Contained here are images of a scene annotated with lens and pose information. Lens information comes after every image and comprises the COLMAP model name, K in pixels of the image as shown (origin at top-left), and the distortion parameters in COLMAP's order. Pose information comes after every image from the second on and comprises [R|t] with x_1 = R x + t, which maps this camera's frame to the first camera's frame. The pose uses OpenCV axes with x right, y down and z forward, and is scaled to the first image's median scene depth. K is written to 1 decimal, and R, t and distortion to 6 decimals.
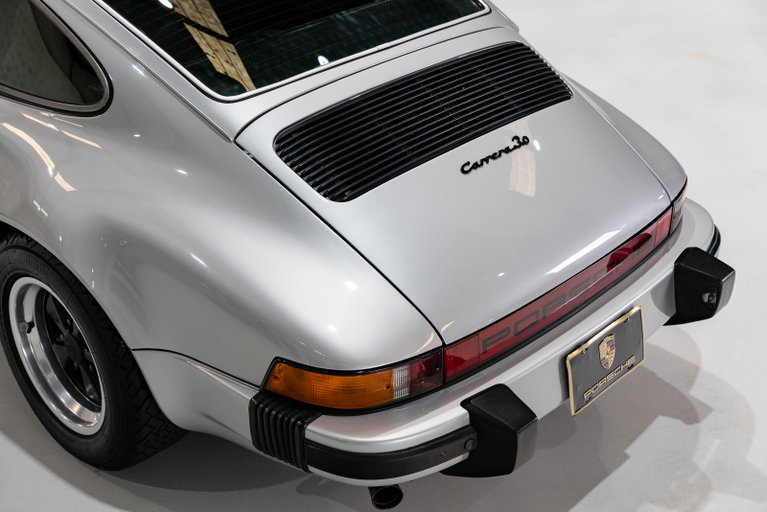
lens RADIAL K [[1066.6, 0, 383.5], [0, 1066.6, 256.0], [0, 0, 1]] dist [0.005776, -0.027349]
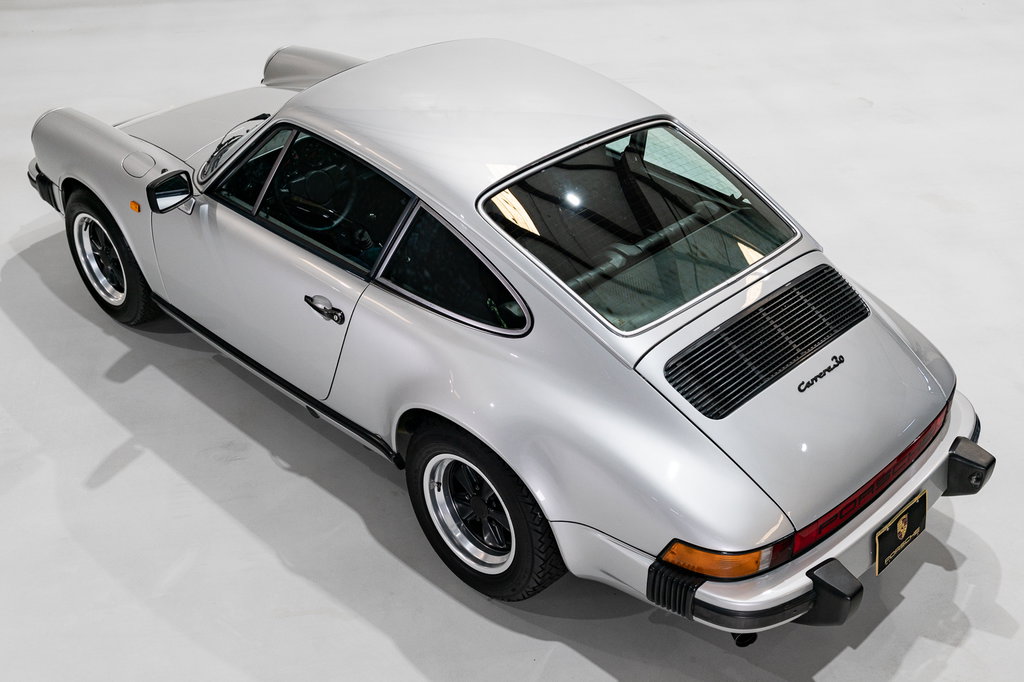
lens RADIAL K [[1139.0, 0, 512.0], [0, 1139.0, 341.0], [0, 0, 1]] dist [-0.012959, -0.015035]
pose [[0.999684, 0.023602, -0.008648, -0.268744], [-0.023159, 0.998568, 0.048233, -0.198789], [0.009774, -0.048018, 0.998799, -0.398711]]
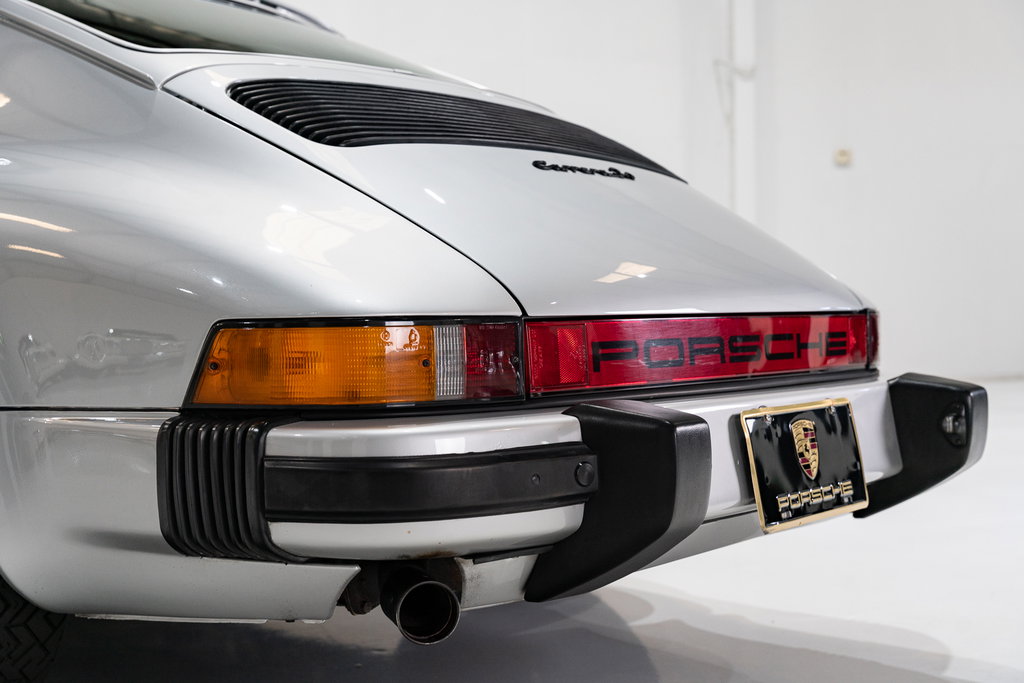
lens RADIAL K [[1424.0, 0, 512.0], [0, 1424.0, 341.5], [0, 0, 1]] dist [0.005776, -0.027349]
pose [[0.995878, -0.008515, 0.090301, -0.015036], [0.050179, 0.881071, -0.470315, 0.397096], [-0.075557, 0.472907, 0.877867, 0.323218]]
